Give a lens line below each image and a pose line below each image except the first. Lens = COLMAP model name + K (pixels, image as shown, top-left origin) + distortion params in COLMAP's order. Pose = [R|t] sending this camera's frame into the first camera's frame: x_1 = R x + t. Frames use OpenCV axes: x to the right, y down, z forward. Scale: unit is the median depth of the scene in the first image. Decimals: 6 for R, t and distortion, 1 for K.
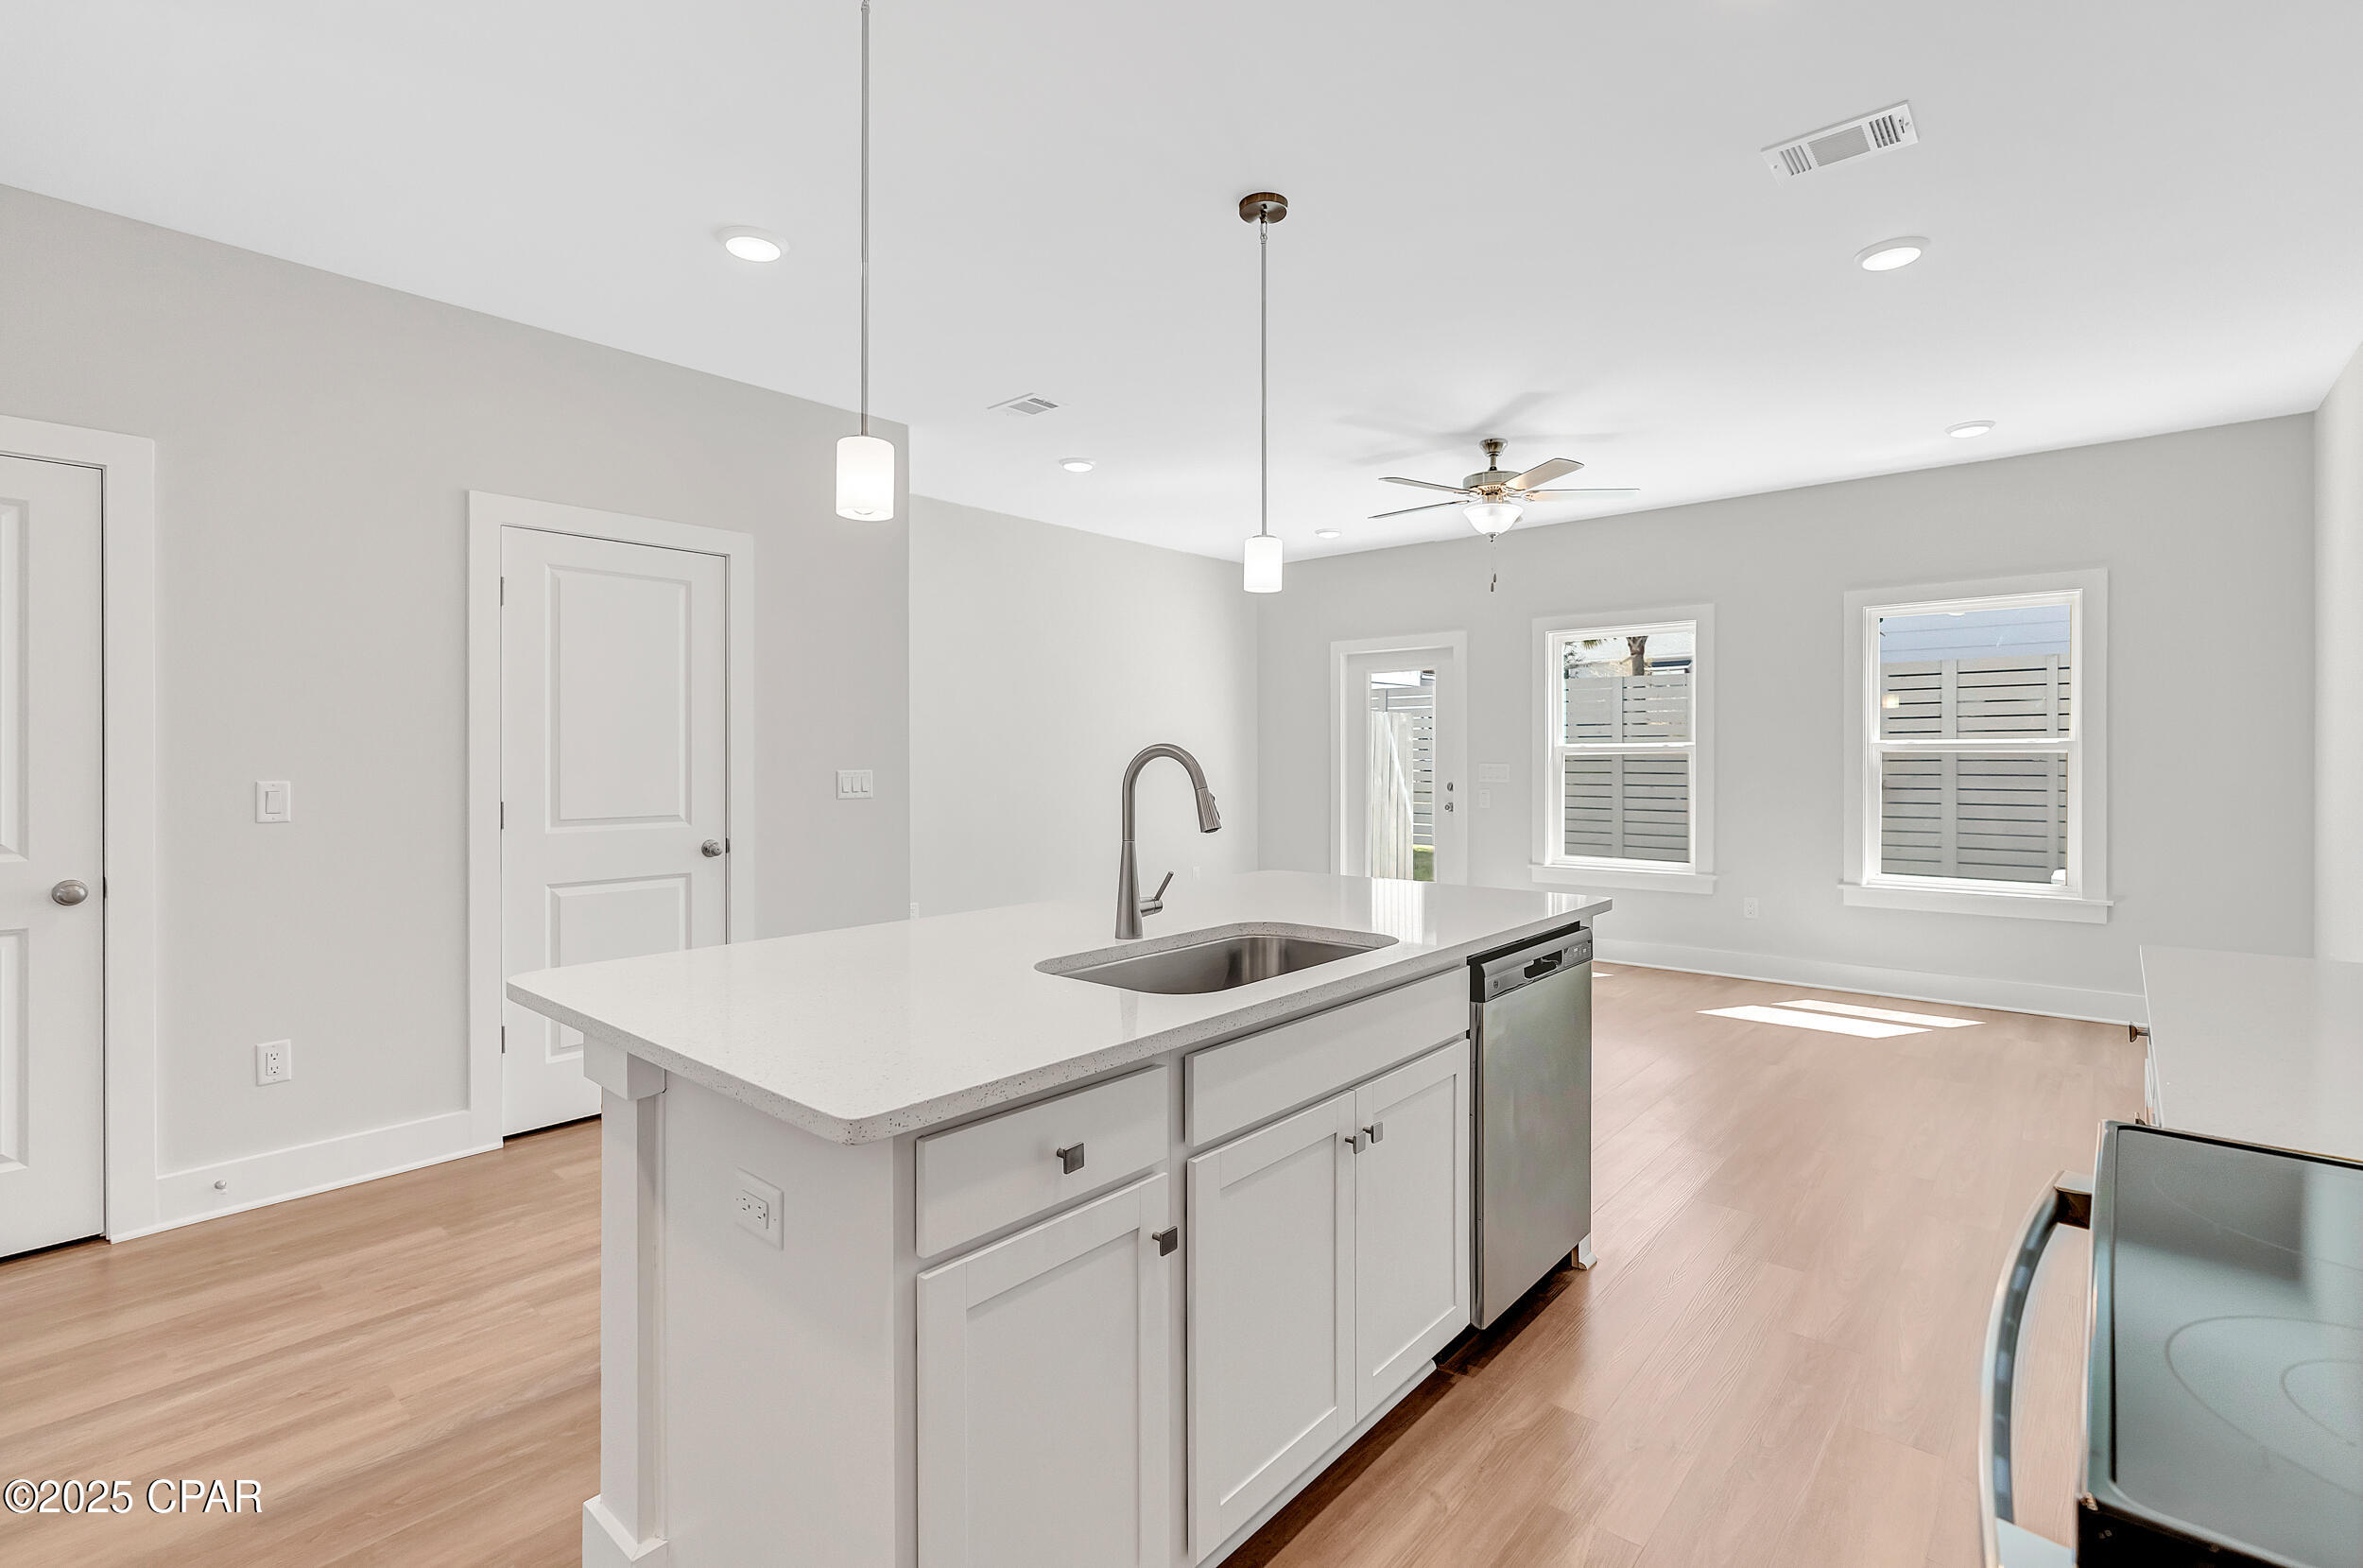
lens RADIAL K [[1066.8, 0, 1190.6], [0, 1066.8, 760.3], [0, 0, 1]] dist [0.000649, 0.000032]
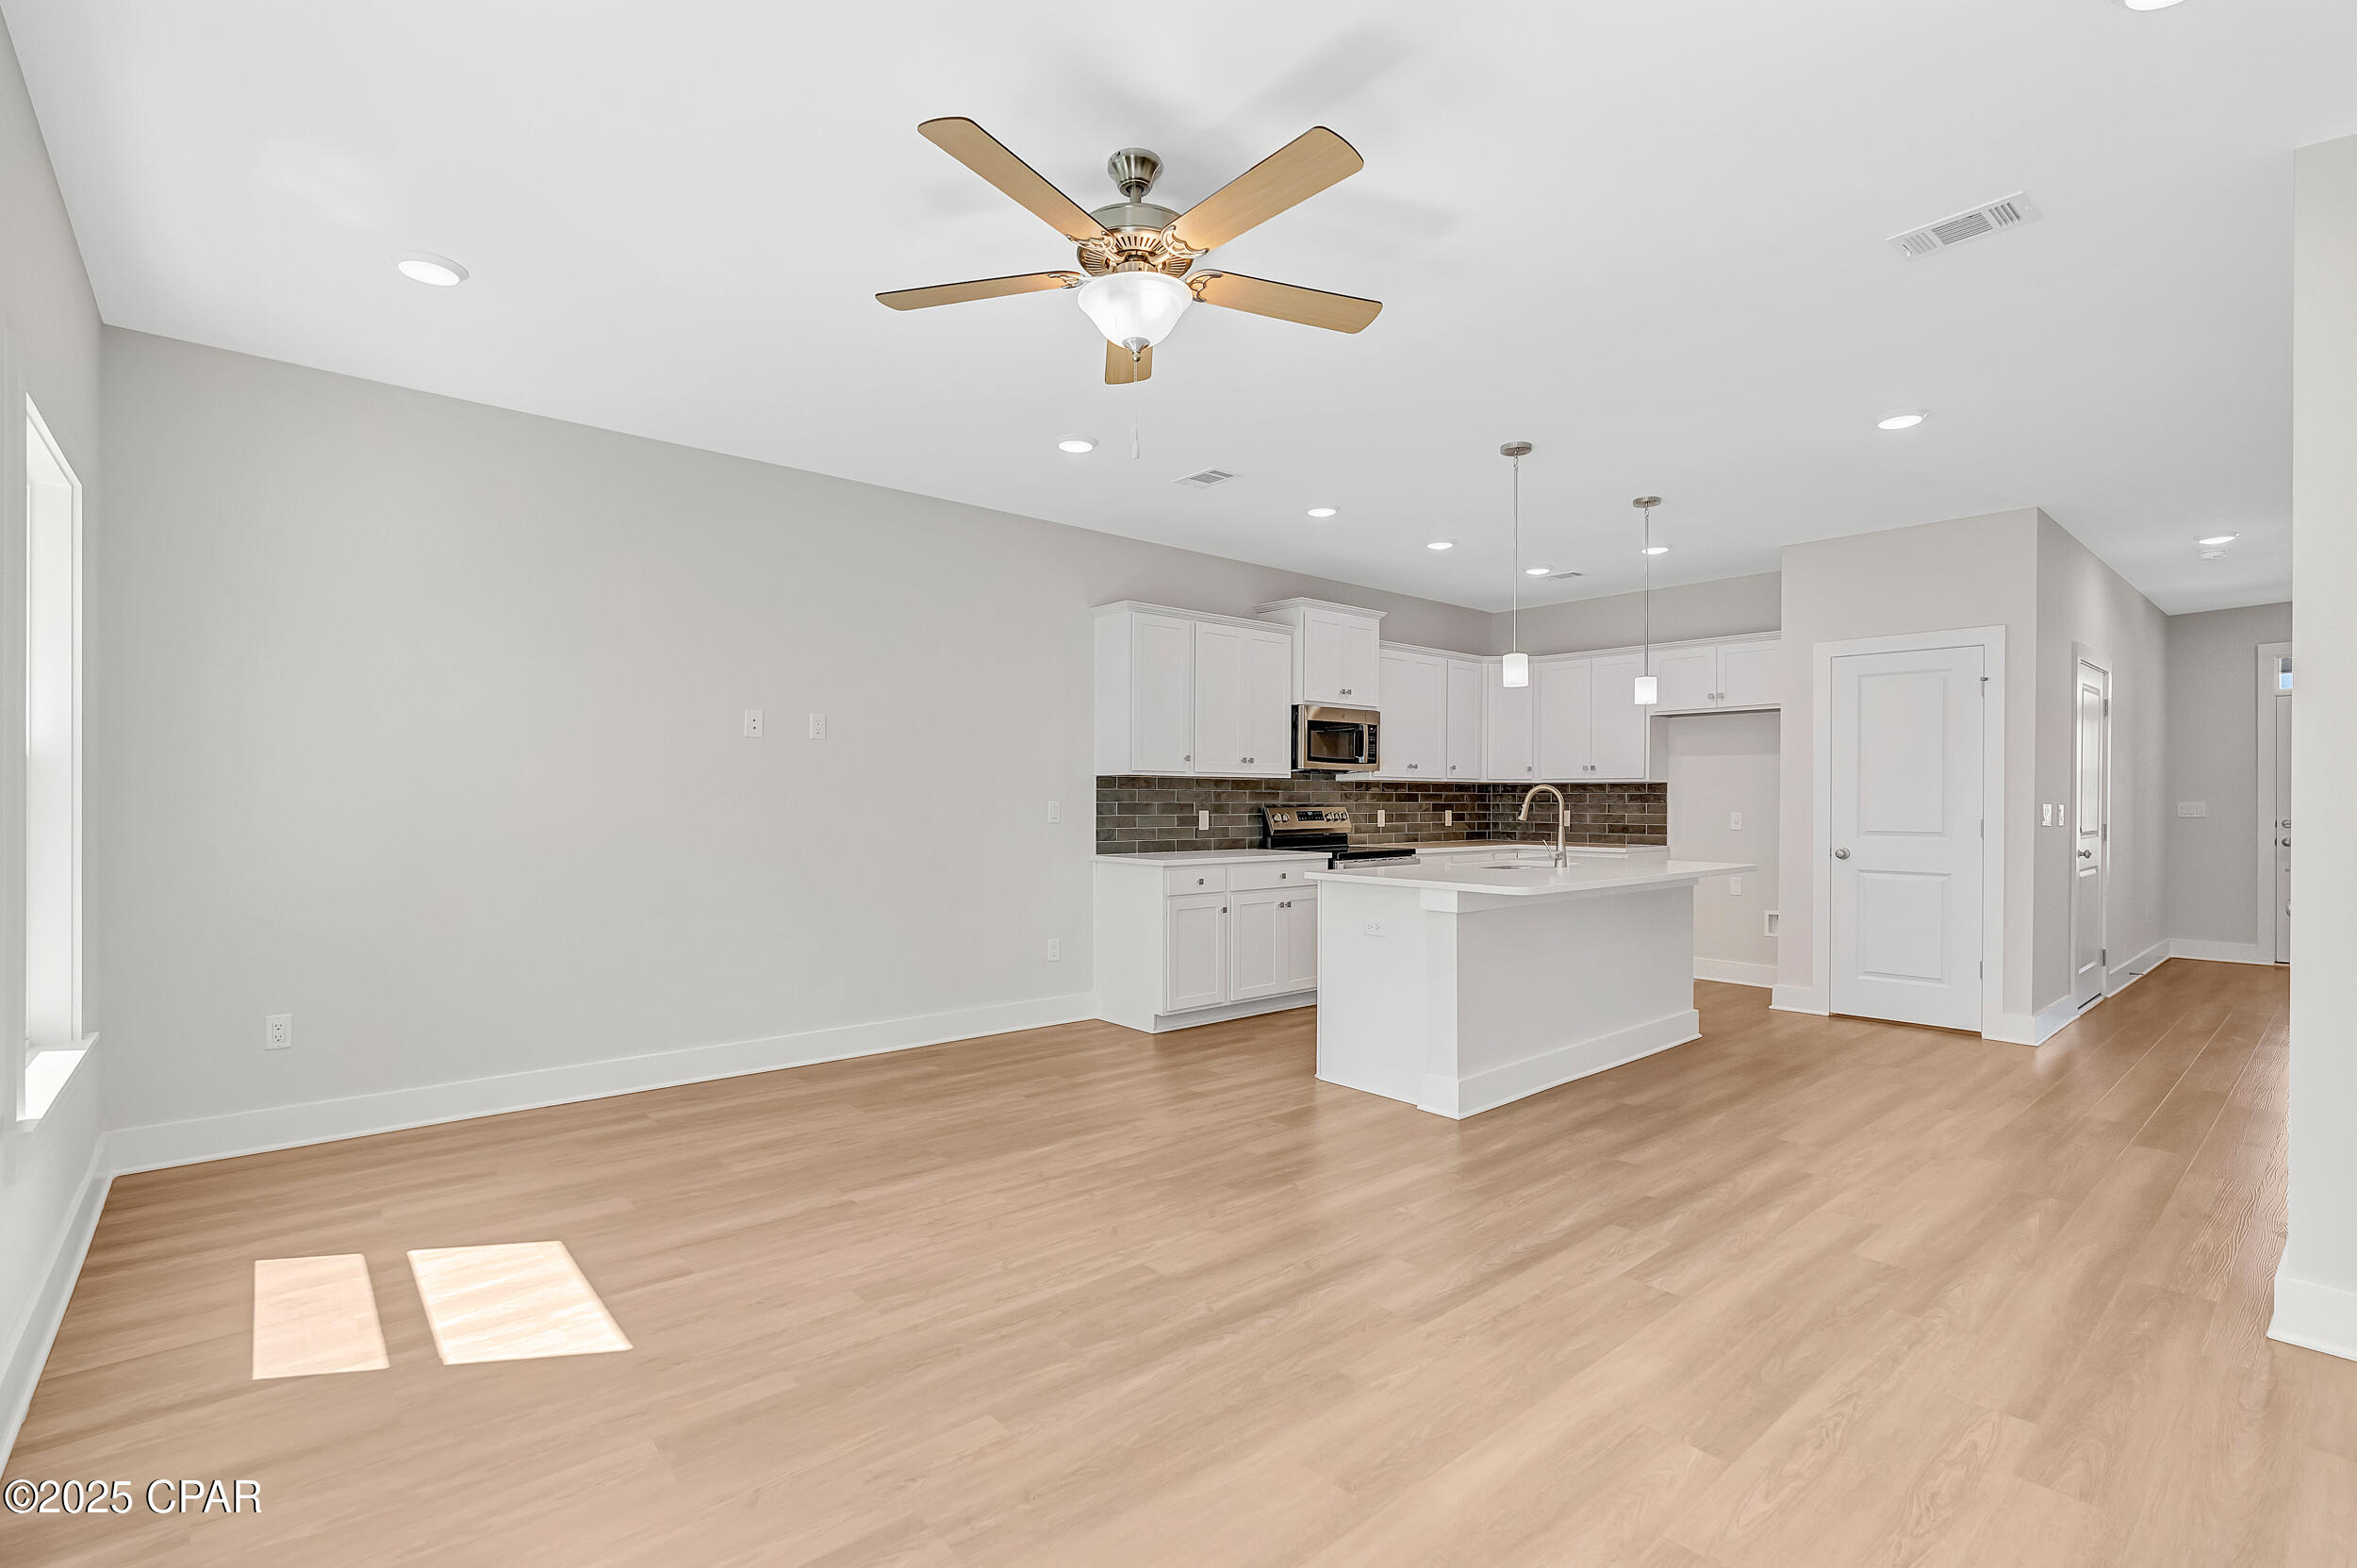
lens RADIAL K [[1071.6, 0, 1177.8], [0, 1071.6, 803.8], [0, 0, 1]] dist [-0.006913, 0.000176]
pose [[-0.989539, 0.000077, 0.144263, 0.184538], [0.001262, 0.999966, 0.008124, 0.002092], [-0.144258, 0.008221, -0.989506, 1.461028]]
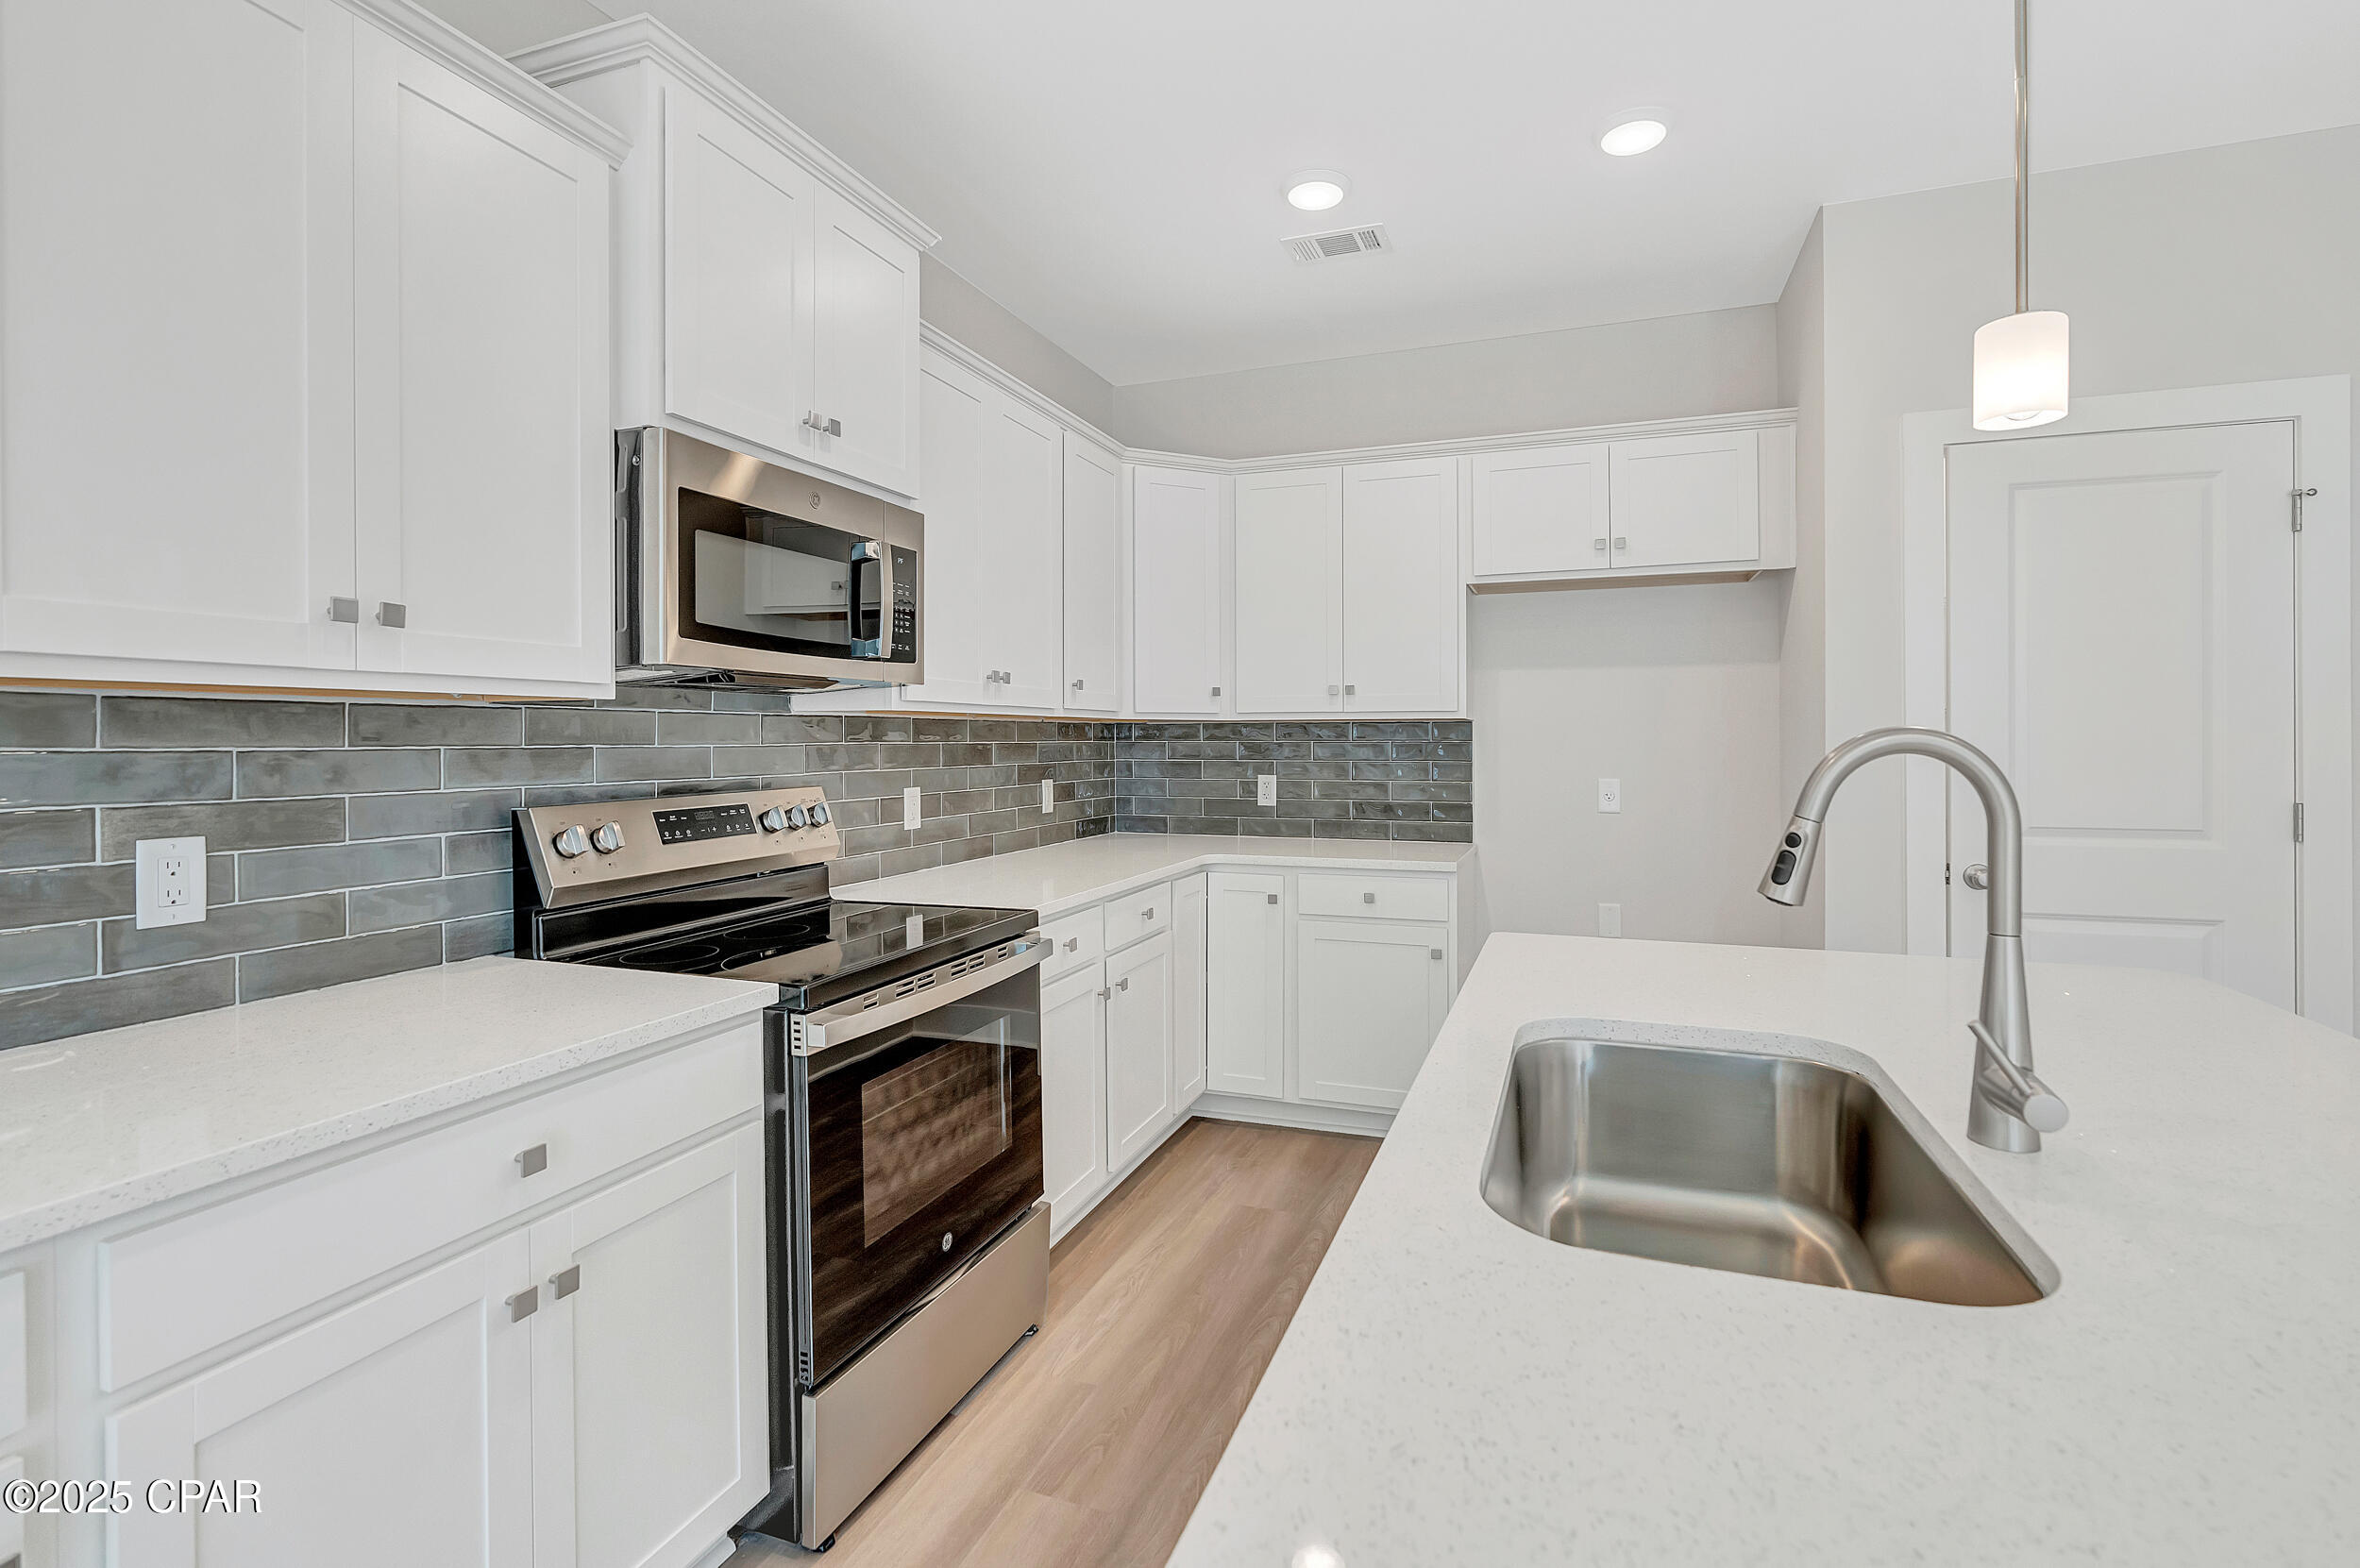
lens RADIAL K [[1071.3, 0, 1195.3], [0, 1071.3, 737.9], [0, 0, 1]] dist [-0.004770, -0.000324]
pose [[-0.934923, 0.006252, -0.354795, 0.183237], [0.004901, 0.999977, 0.004707, -0.006244], [0.354816, 0.002662, -0.934932, 0.553787]]
